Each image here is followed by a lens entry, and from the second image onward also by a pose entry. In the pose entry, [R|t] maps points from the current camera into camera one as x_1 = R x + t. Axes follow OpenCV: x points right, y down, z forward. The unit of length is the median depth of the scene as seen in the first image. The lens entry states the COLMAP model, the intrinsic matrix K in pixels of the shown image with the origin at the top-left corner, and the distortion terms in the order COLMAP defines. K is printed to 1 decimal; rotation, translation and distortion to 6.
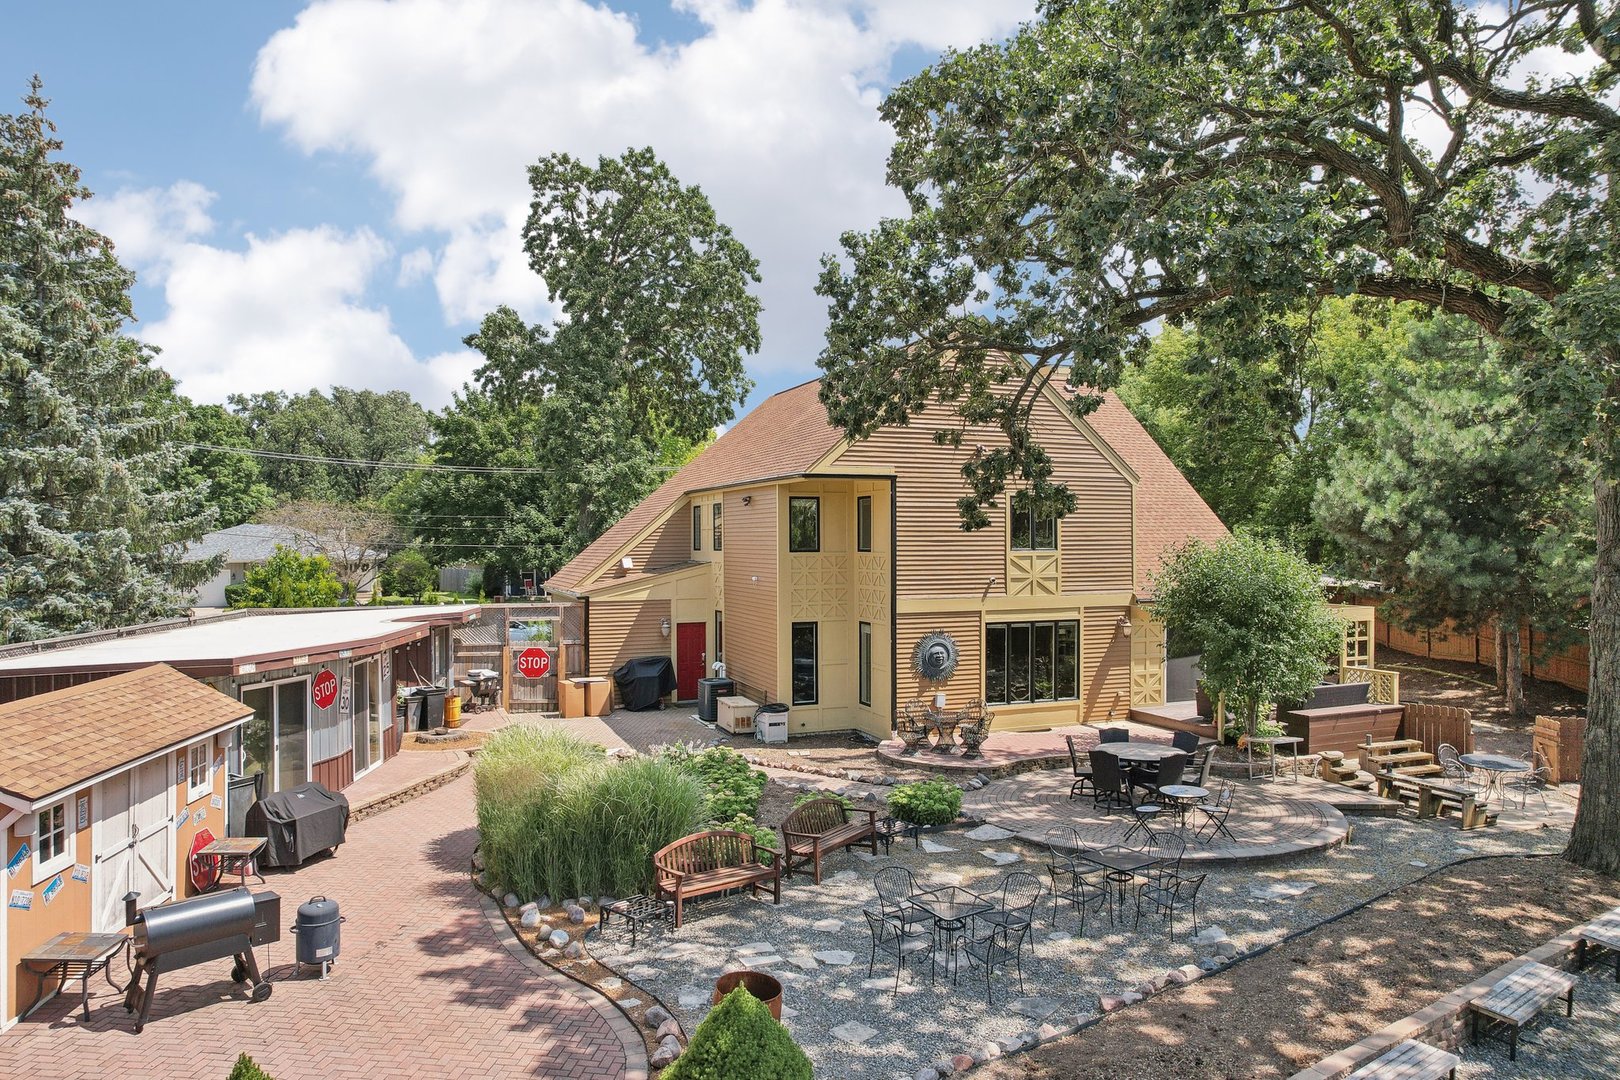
lens RADIAL K [[1074.3, 0, 809.4], [0, 1074.3, 516.0], [0, 0, 1]] dist [-0.004186, -0.093560]
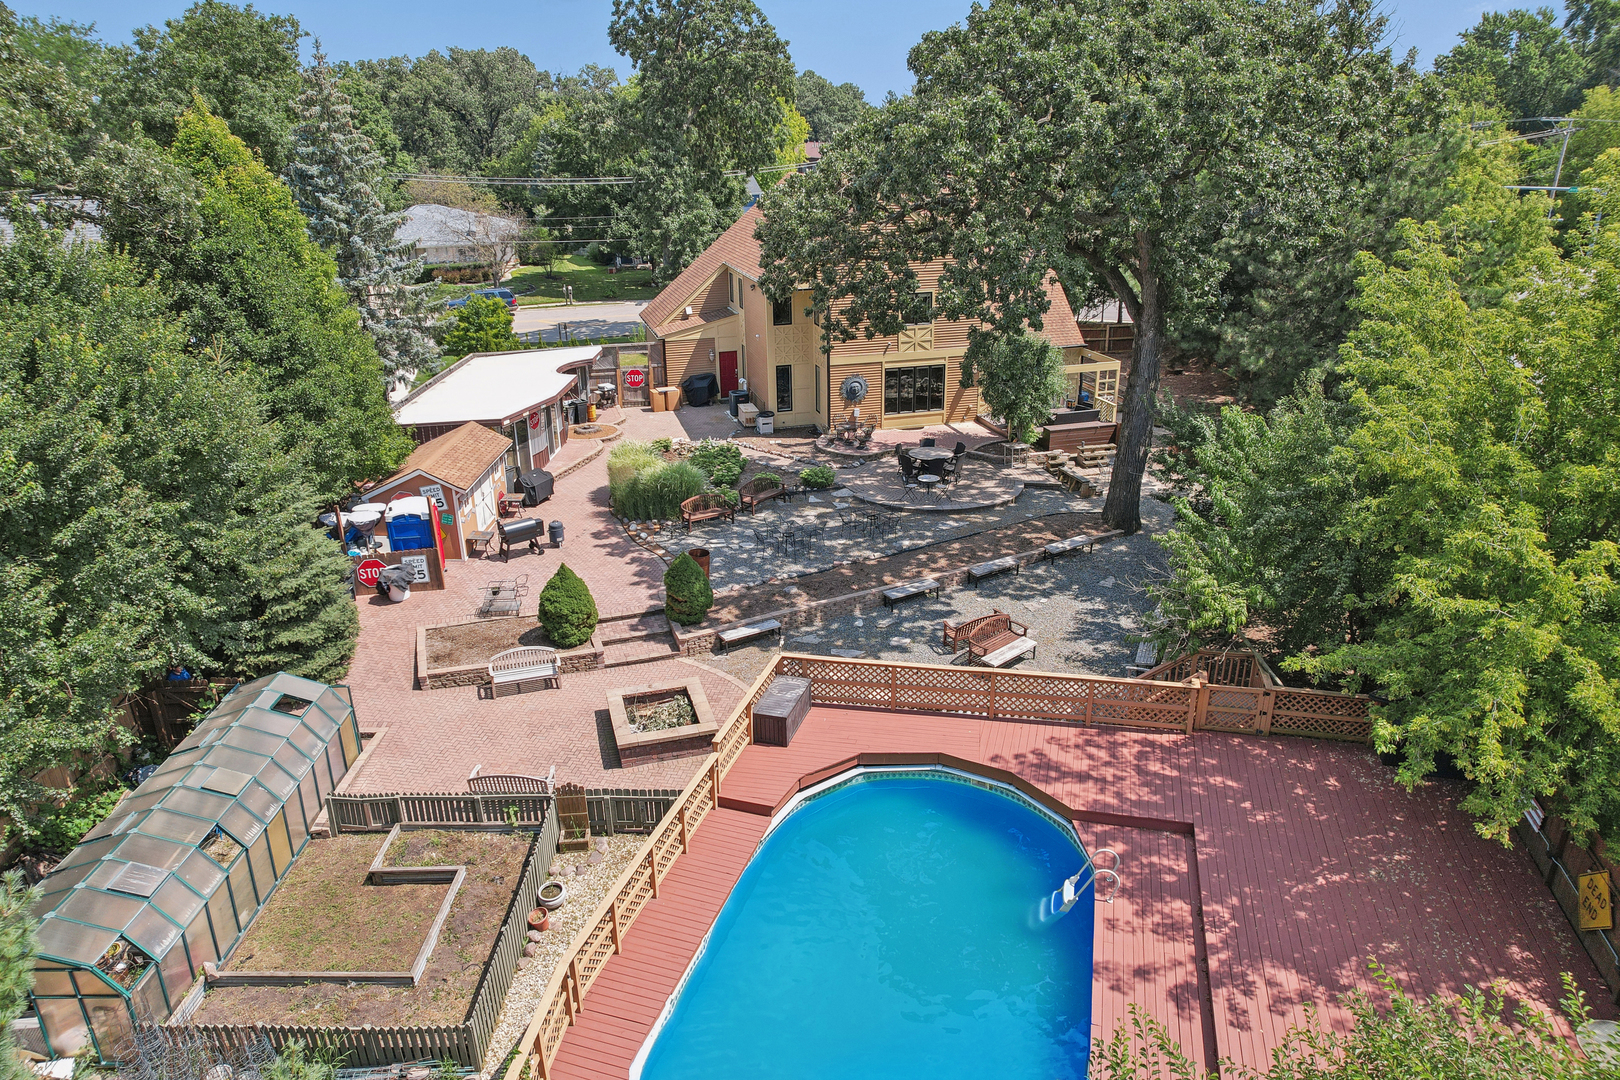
lens RADIAL K [[1074.3, 0, 809.4], [0, 1074.3, 516.0], [0, 0, 1]] dist [-0.004186, -0.093560]
pose [[0.994304, 0.025225, -0.103552, 0.234308], [0.013538, 0.933827, 0.357468, -0.309395], [0.105717, -0.356834, 0.928167, -0.735520]]
